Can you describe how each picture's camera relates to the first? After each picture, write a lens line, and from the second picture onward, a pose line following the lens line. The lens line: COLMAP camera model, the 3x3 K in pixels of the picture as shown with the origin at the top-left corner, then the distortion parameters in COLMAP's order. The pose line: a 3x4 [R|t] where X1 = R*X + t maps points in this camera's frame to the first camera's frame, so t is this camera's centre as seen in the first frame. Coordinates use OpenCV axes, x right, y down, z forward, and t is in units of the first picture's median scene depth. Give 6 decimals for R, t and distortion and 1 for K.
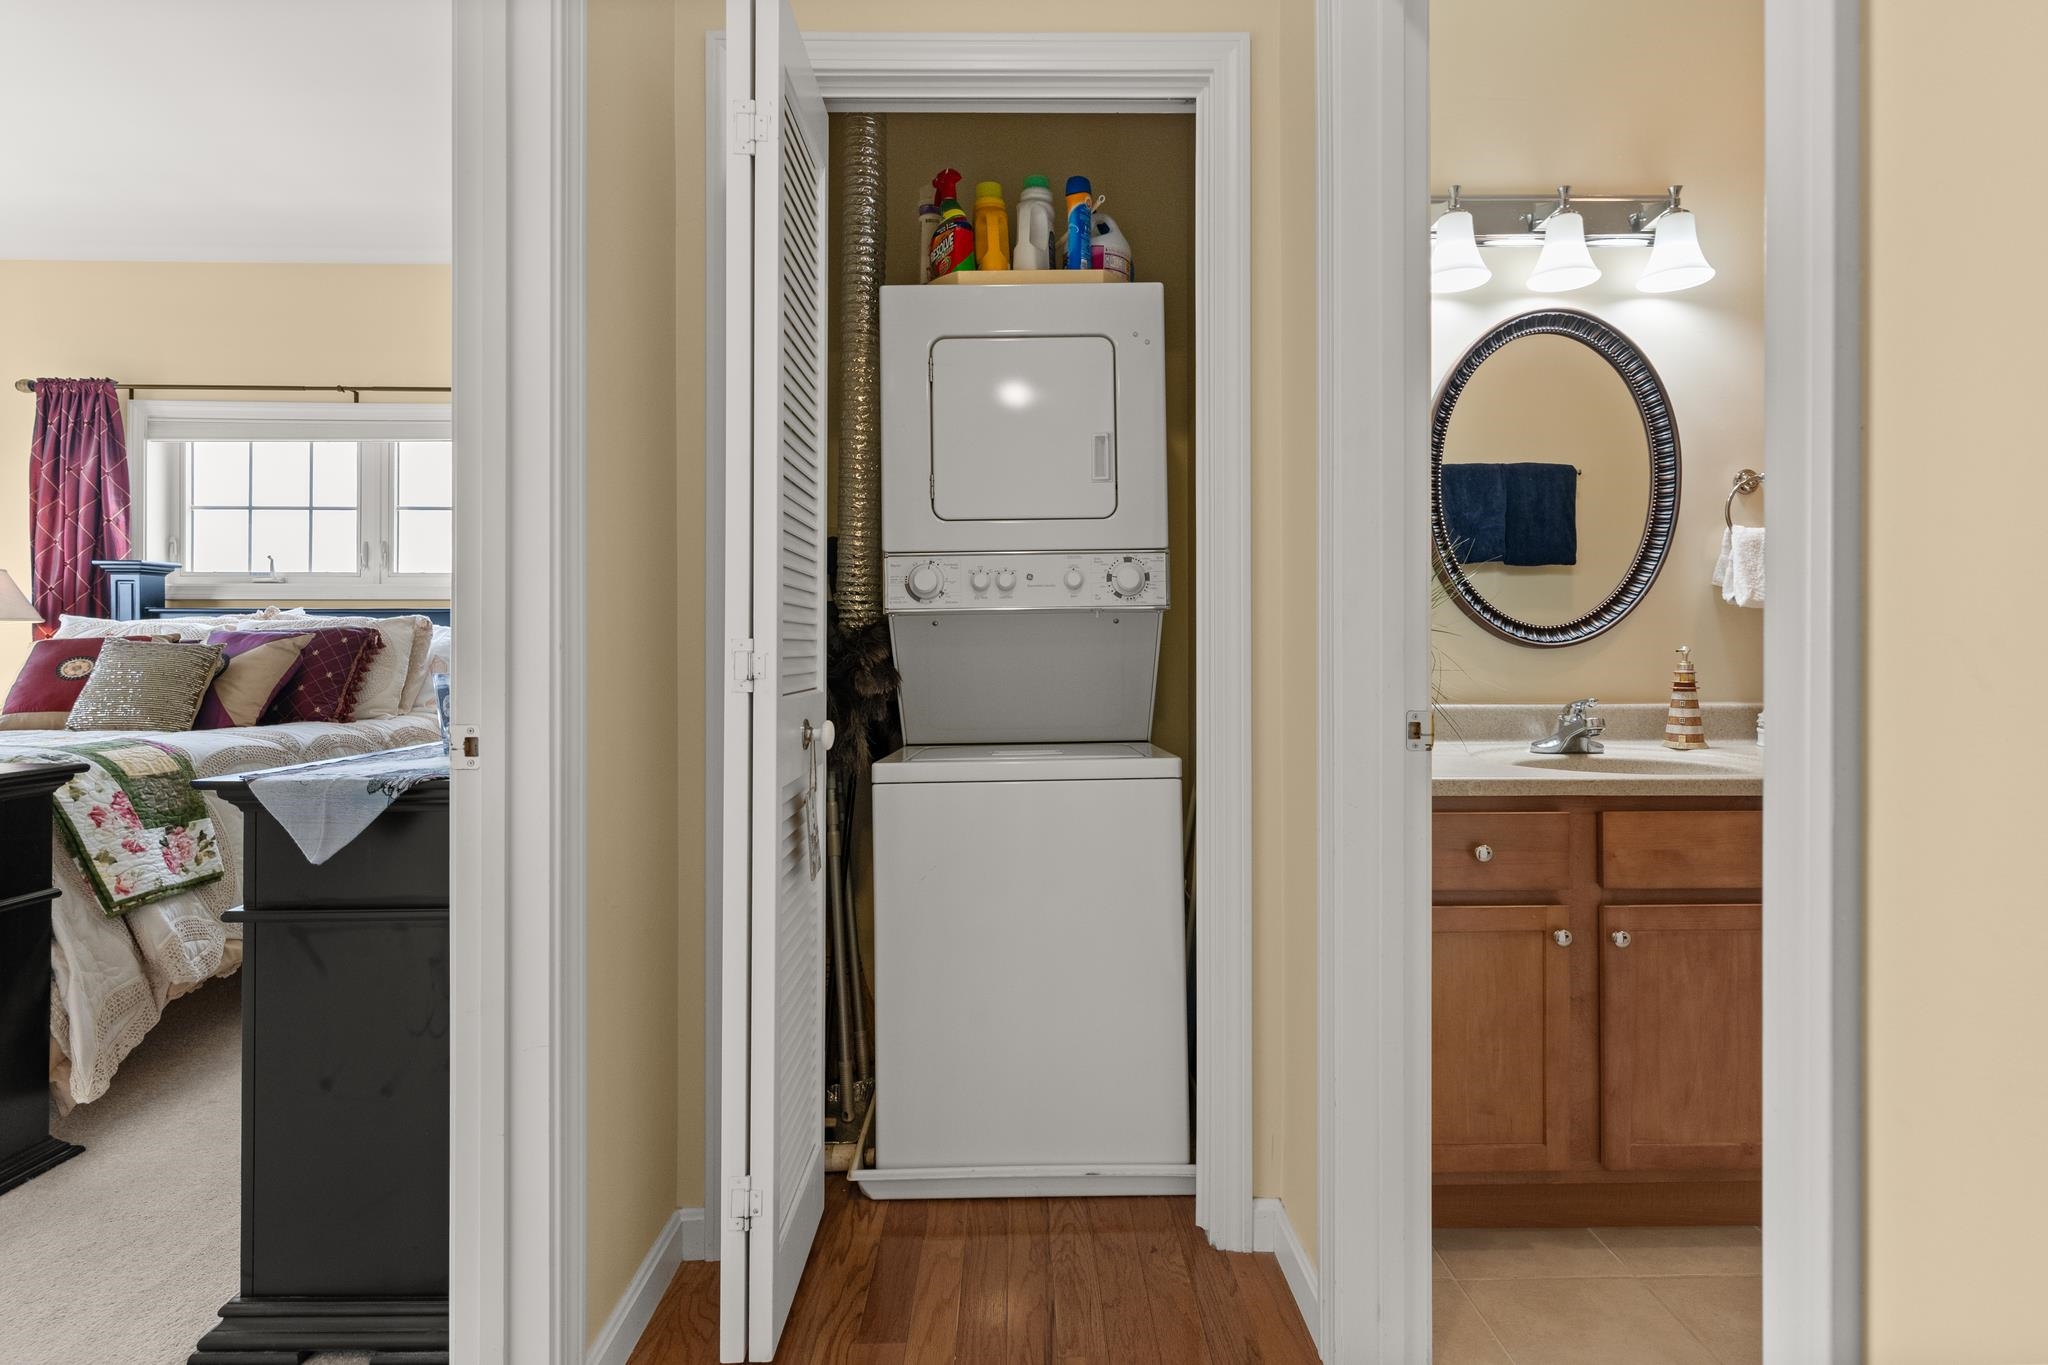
lens RADIAL K [[999.6, 0, 1018.8], [0, 999.6, 641.7], [0, 0, 1]] dist [0.008896, -0.001781]
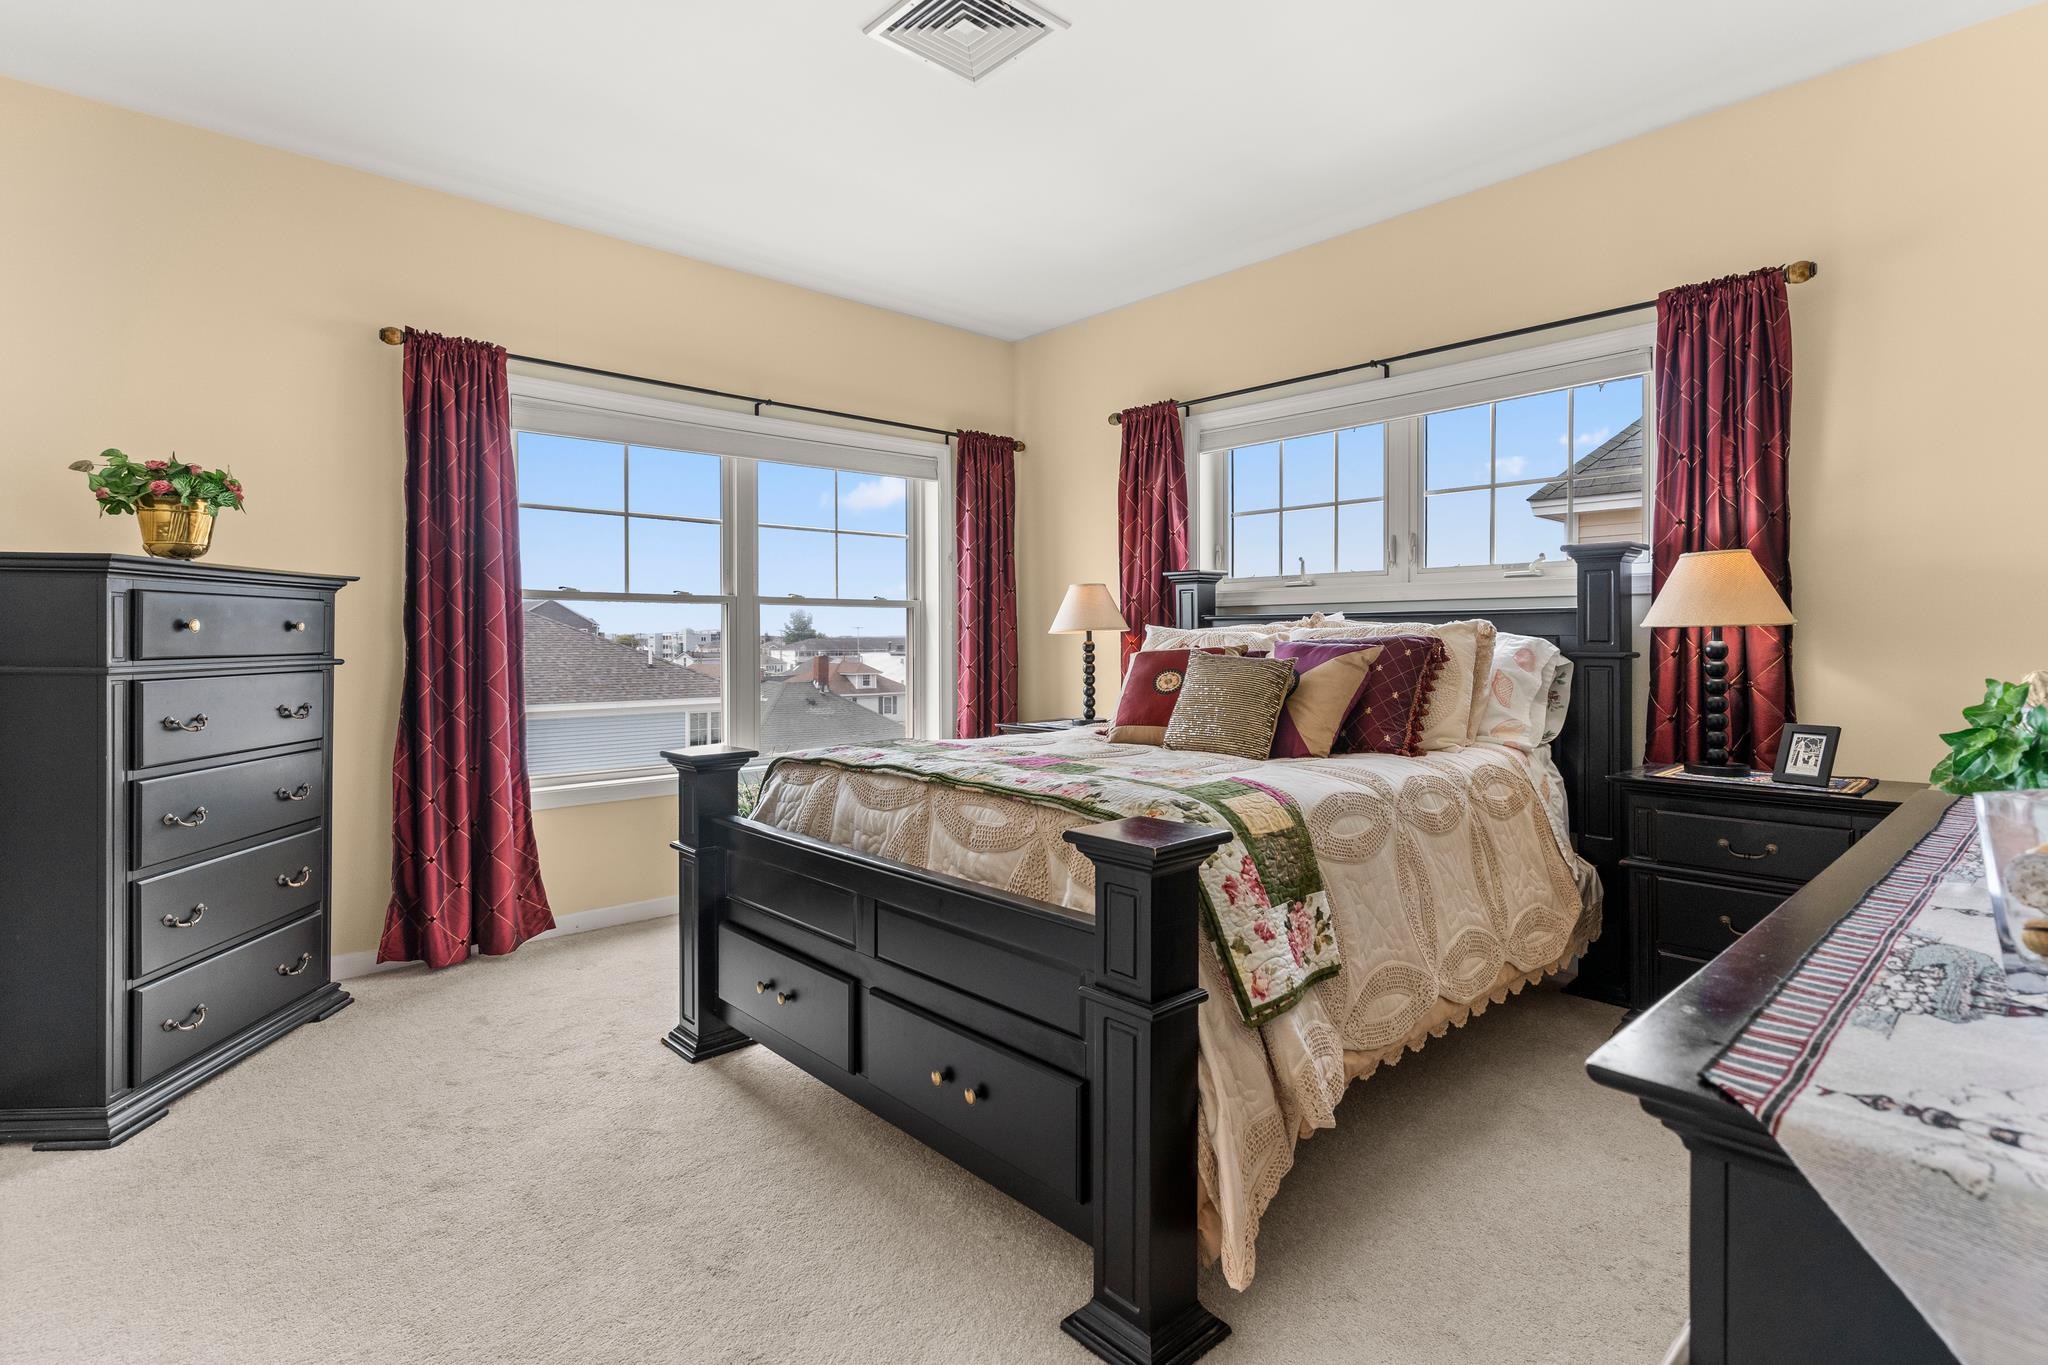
lens RADIAL K [[999.6, 0, 1031.6], [0, 999.6, 662.6], [0, 0, 1]] dist [0.008896, -0.001781]
pose [[0.670639, 0.015567, -0.741621, -0.286805], [0.006168, 0.999628, 0.026561, -0.017900], [0.741759, -0.022387, 0.670293, 0.234292]]
